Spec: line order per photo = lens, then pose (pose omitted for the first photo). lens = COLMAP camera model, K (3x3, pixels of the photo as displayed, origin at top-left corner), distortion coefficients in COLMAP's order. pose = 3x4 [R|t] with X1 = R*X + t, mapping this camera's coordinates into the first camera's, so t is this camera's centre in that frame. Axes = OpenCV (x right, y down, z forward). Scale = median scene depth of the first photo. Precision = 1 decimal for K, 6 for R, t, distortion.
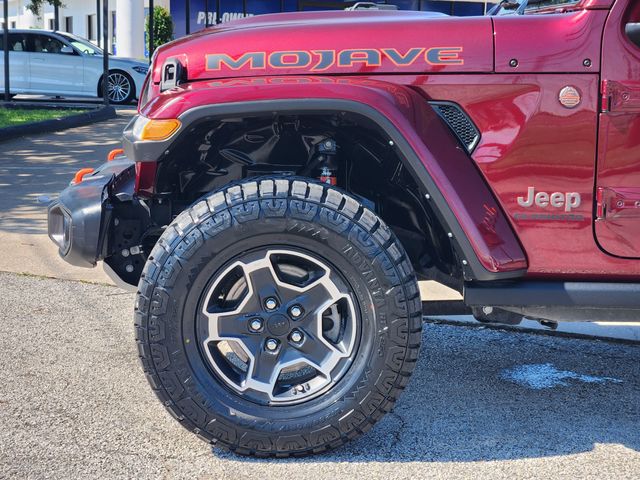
lens RADIAL K [[1206.1, 0, 317.7], [0, 1206.1, 245.9], [0, 0, 1]] dist [-0.159029, 0.000000]
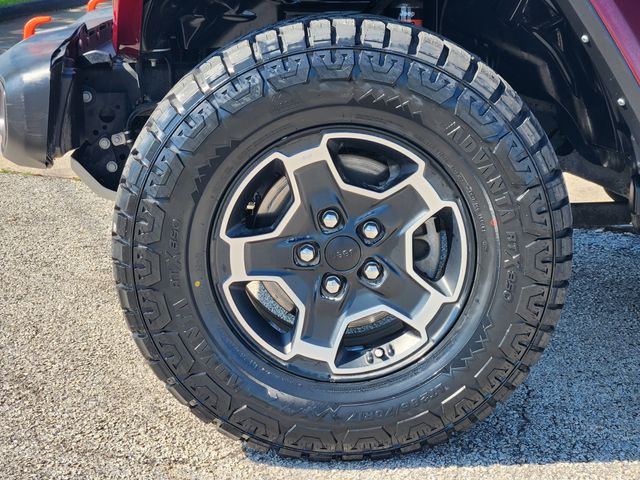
lens RADIAL K [[1206.1, 0, 315.1], [0, 1206.1, 235.5], [0, 0, 1]] dist [-0.159029, 0.000000]
pose [[0.999293, -0.020340, -0.031622, -0.026840], [0.023086, 0.995757, 0.089074, 0.000305], [0.029676, -0.089741, 0.995523, 0.378317]]
